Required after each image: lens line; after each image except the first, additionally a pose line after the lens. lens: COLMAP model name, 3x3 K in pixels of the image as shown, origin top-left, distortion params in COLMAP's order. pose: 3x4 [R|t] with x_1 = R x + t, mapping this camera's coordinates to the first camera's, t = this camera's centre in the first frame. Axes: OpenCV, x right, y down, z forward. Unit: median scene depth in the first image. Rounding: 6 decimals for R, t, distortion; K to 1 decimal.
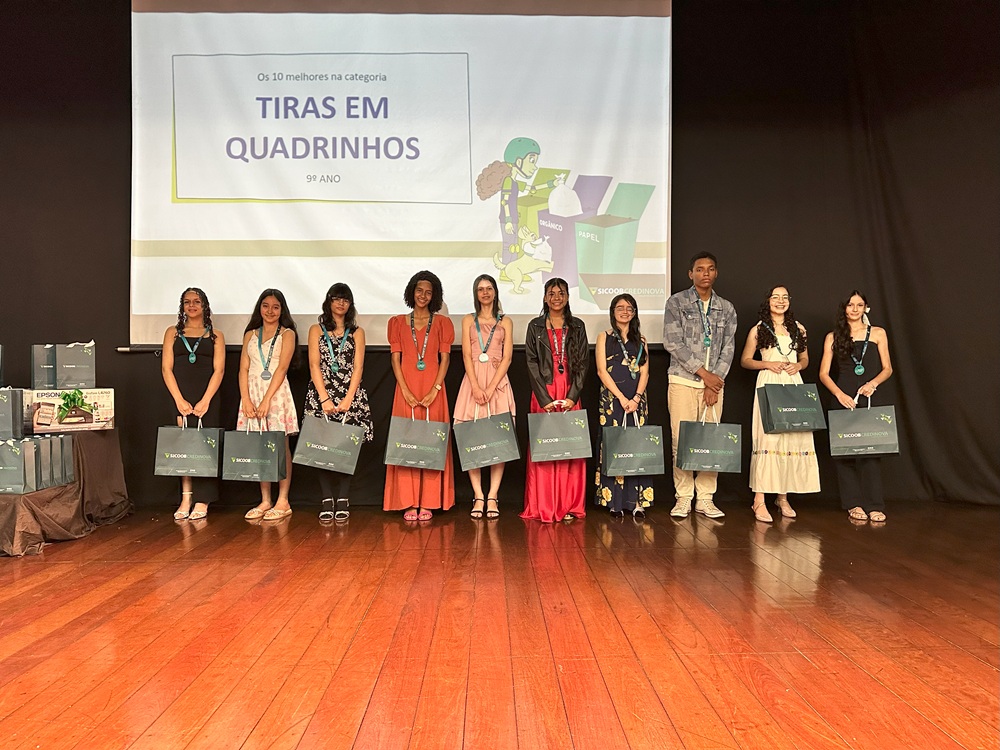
lens RADIAL K [[704.4, 0, 502.1], [0, 704.4, 372.1], [0, 0, 1]] dist [0.008702, -0.025061]
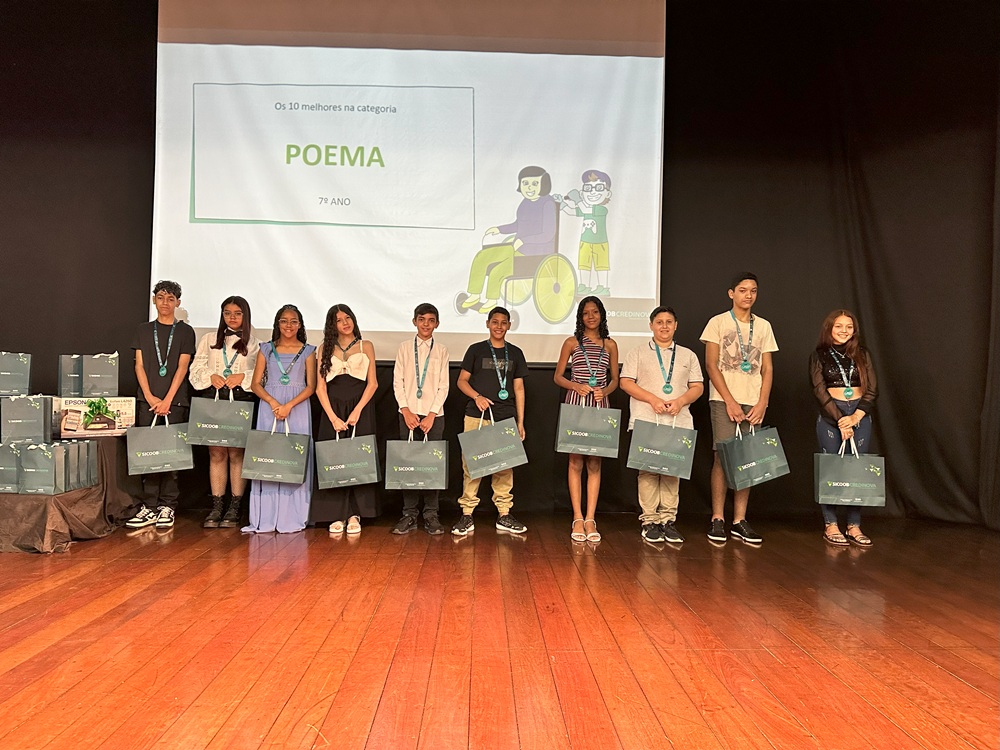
lens RADIAL K [[704.4, 0, 495.5], [0, 704.4, 374.5], [0, 0, 1]] dist [0.008702, -0.025061]
pose [[0.999804, 0.019586, 0.002883, -0.013270], [-0.019553, 0.999746, -0.011203, -0.012241], [-0.003101, 0.011144, 0.999933, -0.082916]]
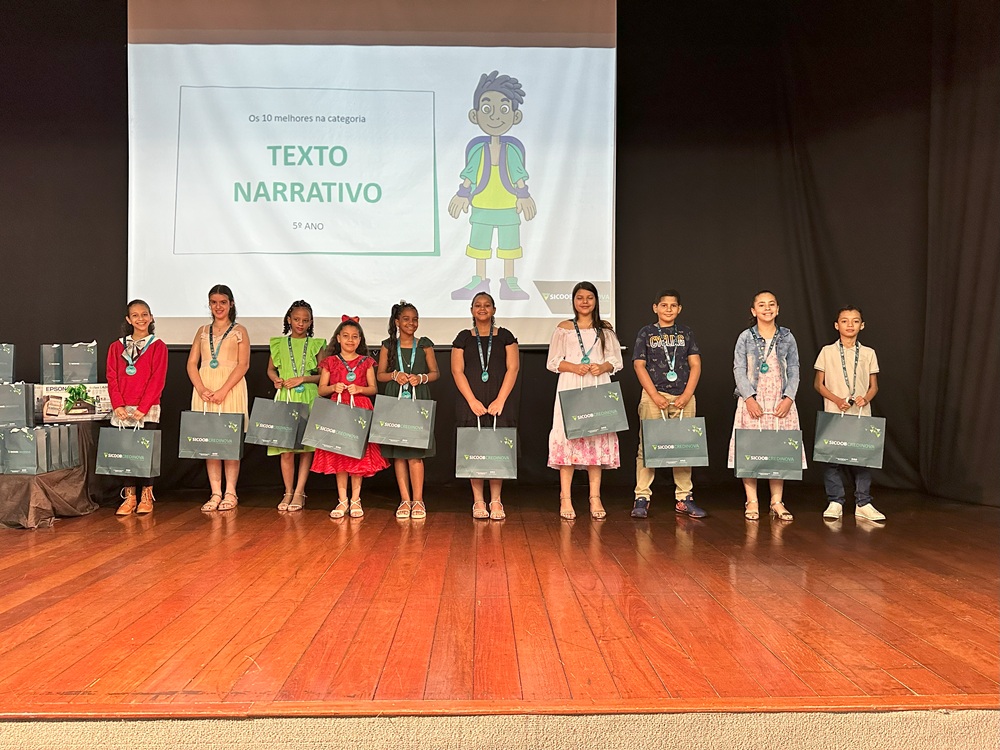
lens RADIAL K [[704.4, 0, 497.0], [0, 704.4, 377.9], [0, 0, 1]] dist [0.008702, -0.025061]
pose [[0.999997, 0.000277, 0.002521, 0.070422], [-0.000296, 0.999972, 0.007501, 0.007011], [-0.002518, -0.007502, 0.999969, -0.154416]]
